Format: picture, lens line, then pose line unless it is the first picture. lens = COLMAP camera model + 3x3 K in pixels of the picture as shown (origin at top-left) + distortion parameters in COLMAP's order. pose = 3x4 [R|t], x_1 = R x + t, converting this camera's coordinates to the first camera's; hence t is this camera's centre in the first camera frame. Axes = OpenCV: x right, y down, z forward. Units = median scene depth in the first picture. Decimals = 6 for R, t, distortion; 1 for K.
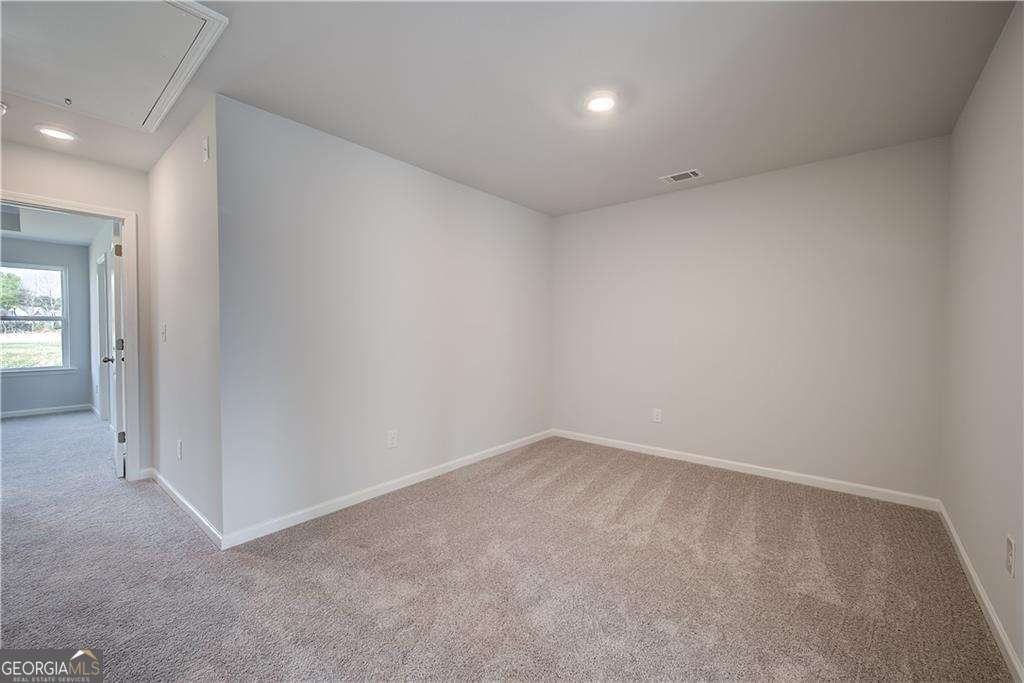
lens RADIAL K [[421.6, 0, 512.0], [0, 421.6, 341.5], [0, 0, 1]] dist [0.009497, -0.000024]
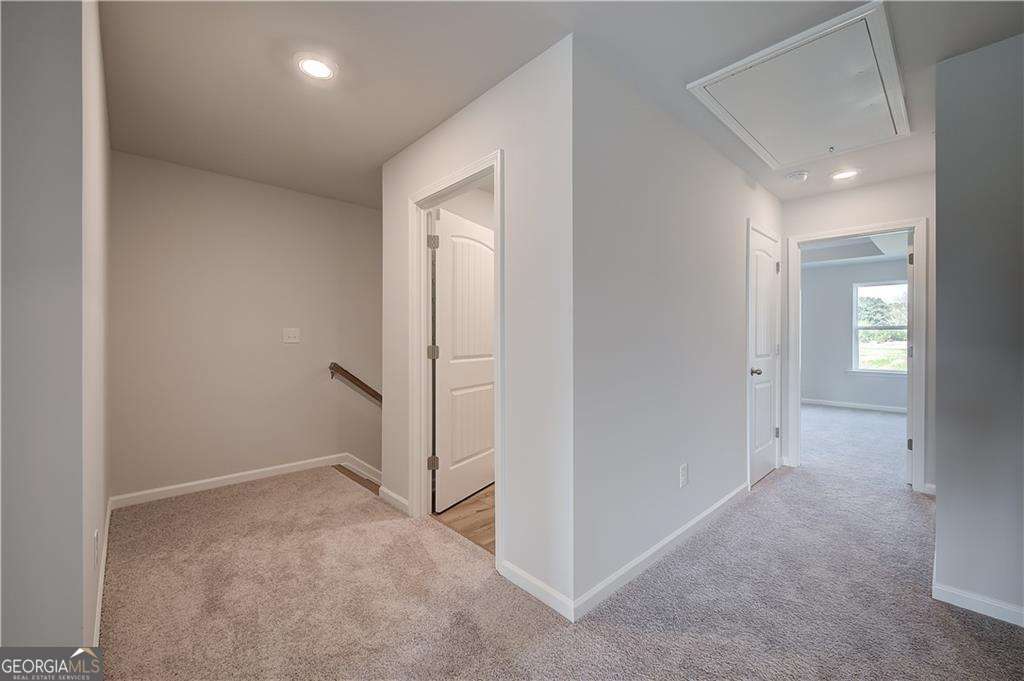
lens RADIAL K [[408.2, 0, 512.0], [0, 408.2, 340.5], [0, 0, 1]] dist [0.003695, -0.000201]
pose [[-0.118912, 0.003970, -0.992897, 0.157295], [-0.026236, 0.999630, 0.007139, -0.002592], [0.992558, 0.026898, -0.118764, 0.177462]]
